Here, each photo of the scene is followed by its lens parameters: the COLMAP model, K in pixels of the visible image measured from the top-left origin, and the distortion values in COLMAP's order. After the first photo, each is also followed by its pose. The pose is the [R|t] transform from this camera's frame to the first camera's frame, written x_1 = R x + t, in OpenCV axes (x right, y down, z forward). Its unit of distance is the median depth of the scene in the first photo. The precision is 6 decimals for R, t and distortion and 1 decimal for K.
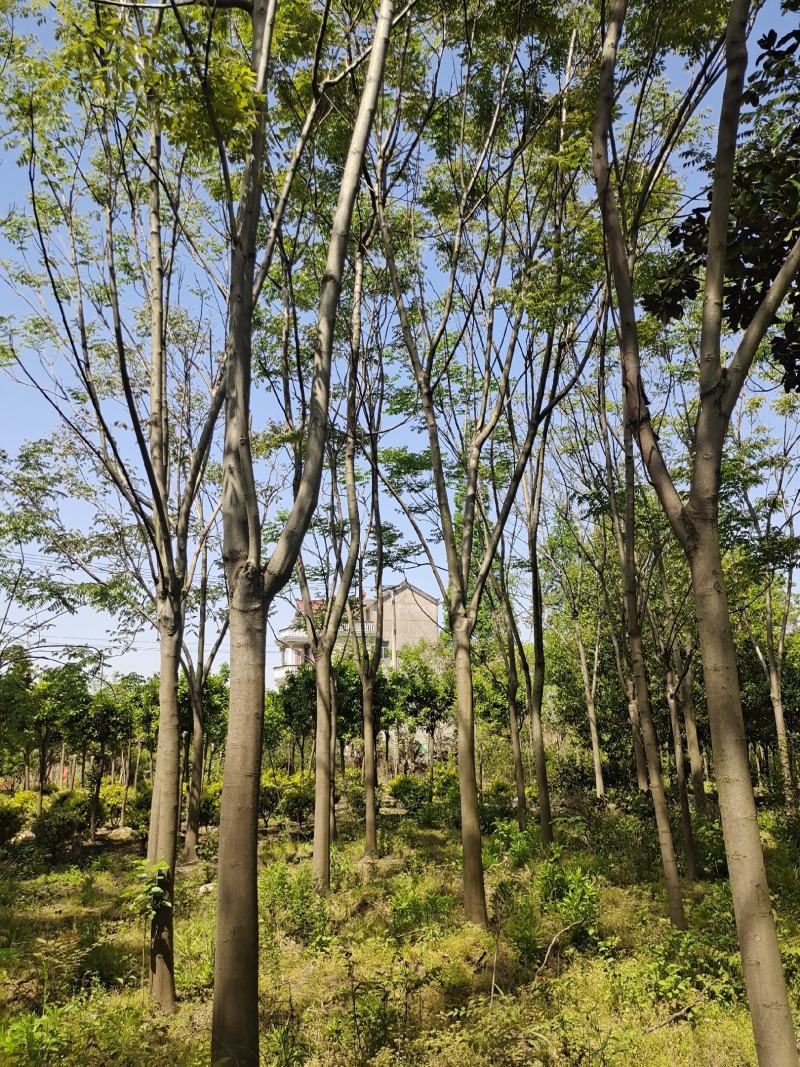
lens RADIAL K [[811.8, 0, 393.6], [0, 811.8, 535.3], [0, 0, 1]] dist [0.055457, -0.036953]
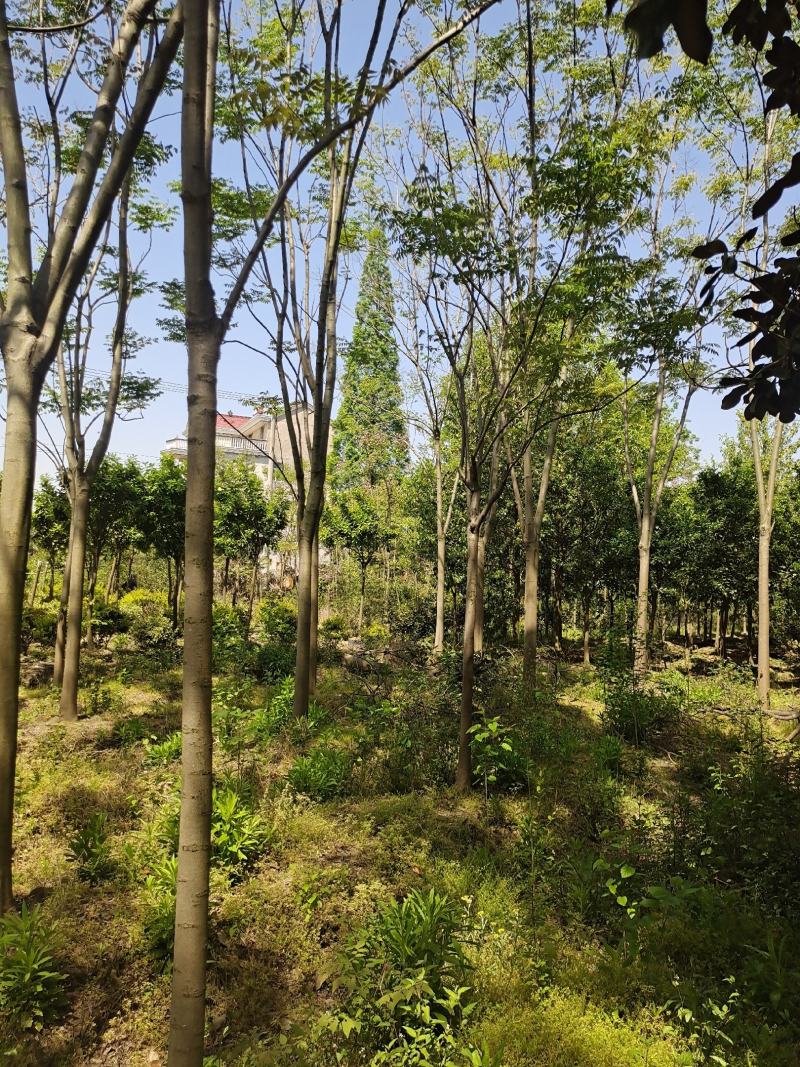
lens RADIAL K [[811.8, 0, 394.7], [0, 811.8, 528.3], [0, 0, 1]] dist [0.055457, -0.036953]
pose [[0.990884, 0.080243, 0.108212, 0.122379], [-0.099944, 0.976473, 0.191081, 0.045865], [-0.090333, -0.200154, 0.975591, 0.217094]]
